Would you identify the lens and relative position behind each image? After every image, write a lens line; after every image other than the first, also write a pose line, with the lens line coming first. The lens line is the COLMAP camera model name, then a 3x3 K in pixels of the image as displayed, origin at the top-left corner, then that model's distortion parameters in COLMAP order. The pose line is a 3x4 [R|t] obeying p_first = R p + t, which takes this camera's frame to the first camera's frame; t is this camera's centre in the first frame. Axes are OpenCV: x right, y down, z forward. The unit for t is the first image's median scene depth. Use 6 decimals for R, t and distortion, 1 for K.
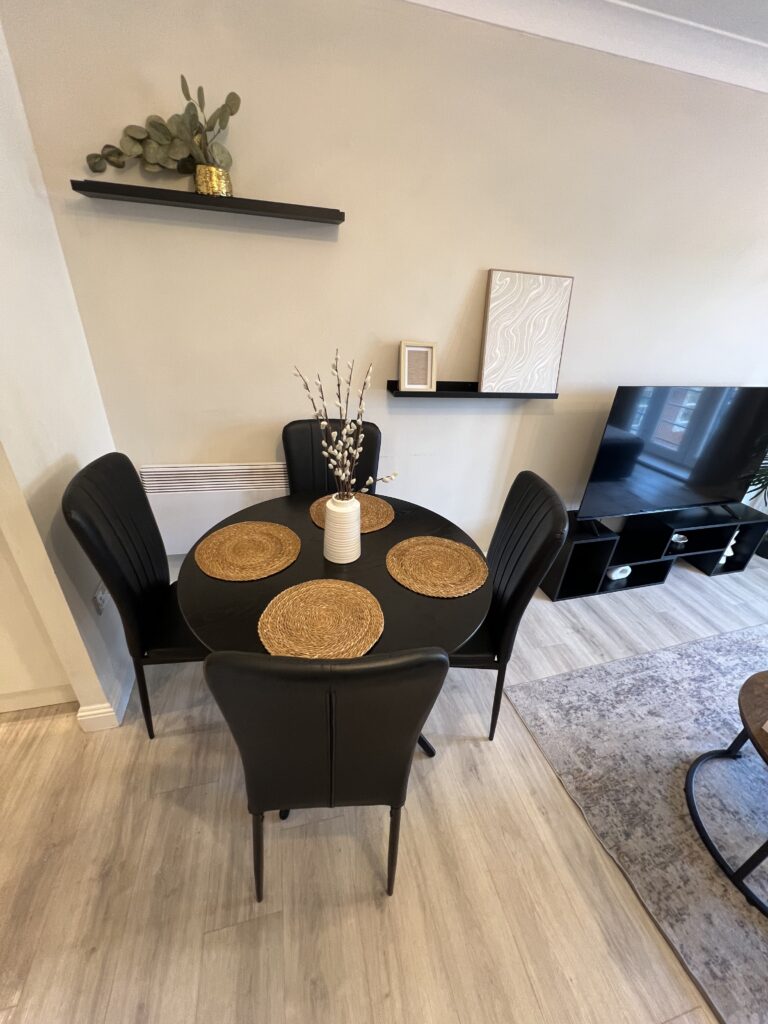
lens RADIAL K [[405.9, 0, 384.7], [0, 405.9, 510.3], [0, 0, 1]] dist [-0.002116, 0.000533]
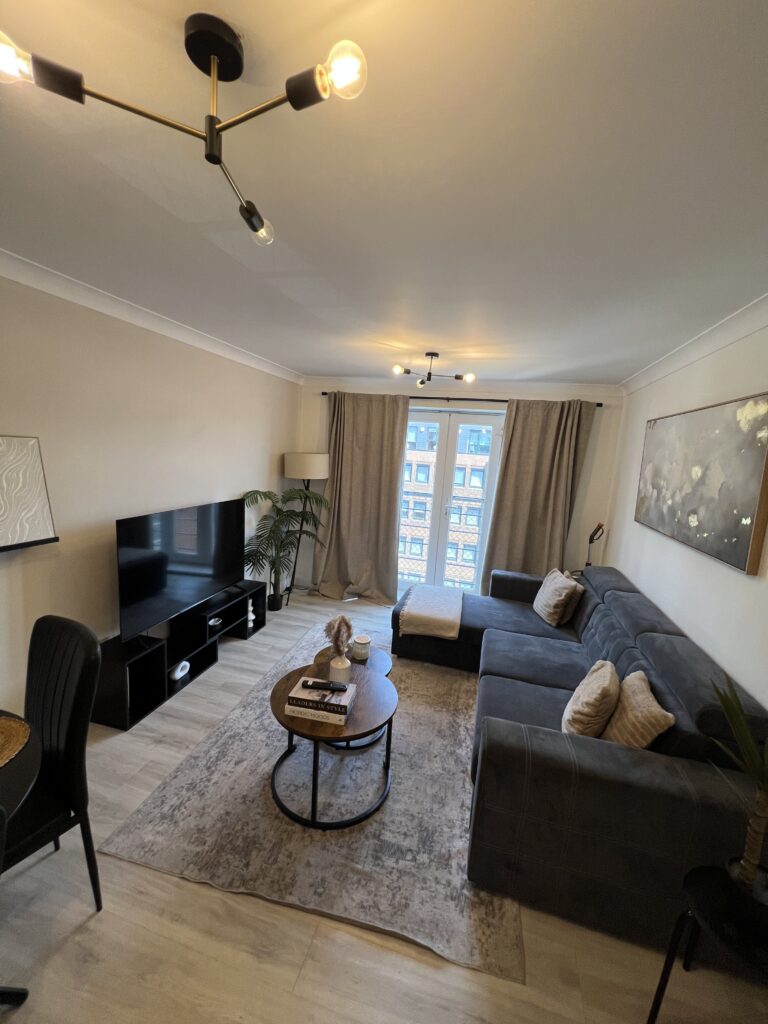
lens RADIAL K [[405.9, 0, 384.7], [0, 405.9, 510.3], [0, 0, 1]] dist [-0.002116, 0.000533]
pose [[0.484637, -0.154084, 0.861037, -0.050003], [0.388617, 0.919808, -0.054133, 0.031071], [-0.783647, 0.360849, 0.505653, -0.194182]]
